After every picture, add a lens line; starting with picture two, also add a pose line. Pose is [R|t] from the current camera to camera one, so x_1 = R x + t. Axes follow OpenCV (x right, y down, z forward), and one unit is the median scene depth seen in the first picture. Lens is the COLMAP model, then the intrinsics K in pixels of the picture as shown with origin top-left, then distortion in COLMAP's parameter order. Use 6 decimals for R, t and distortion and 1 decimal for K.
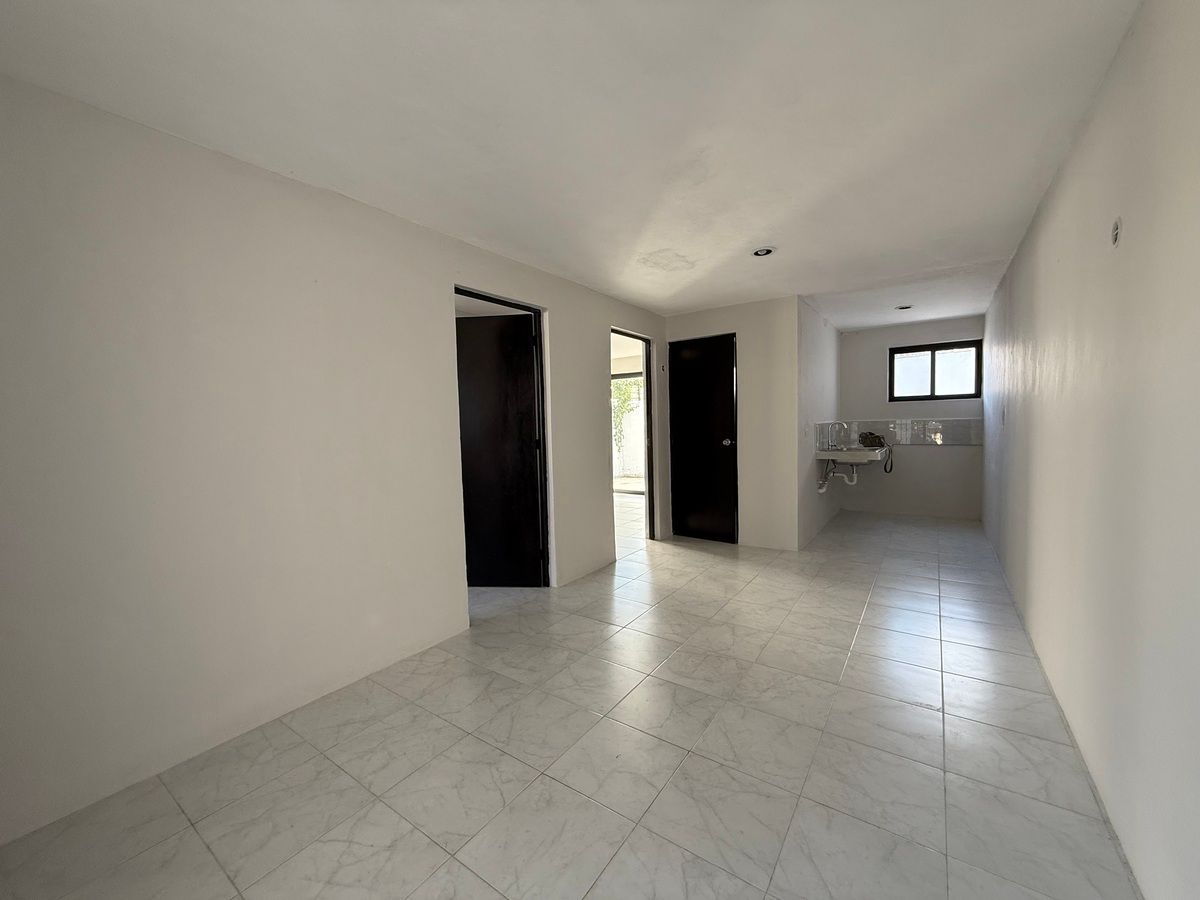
lens RADIAL K [[487.0, 0, 600.0], [0, 487.0, 450.0], [0, 0, 1]] dist [0.000711, 0.000213]
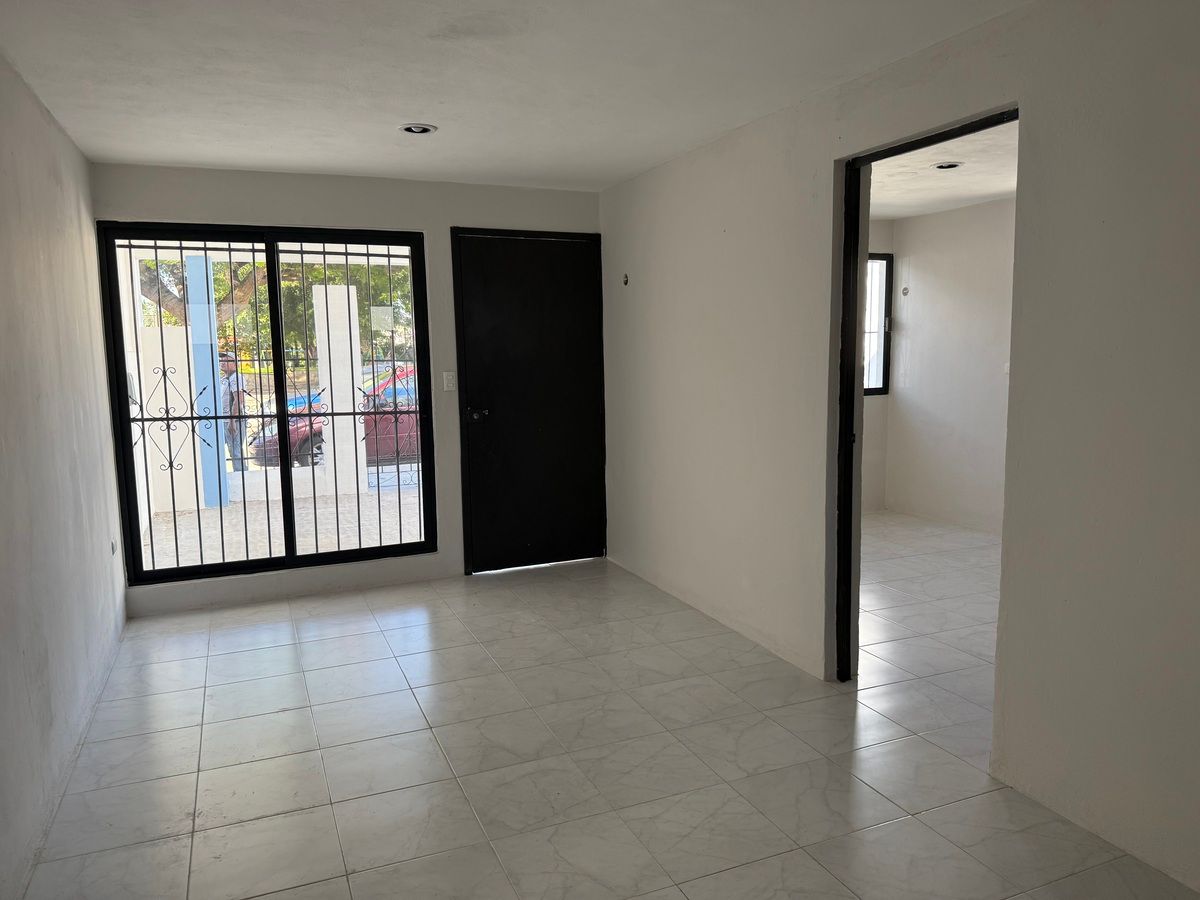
lens RADIAL K [[836.3, 0, 600.0], [0, 836.3, 450.0], [0, 0, 1]] dist [-0.001676, -0.000605]
pose [[-0.540287, 0.132954, -0.830911, 1.186635], [-0.026030, 0.984326, 0.174428, -0.208375], [0.841078, 0.115870, -0.528357, 1.893757]]
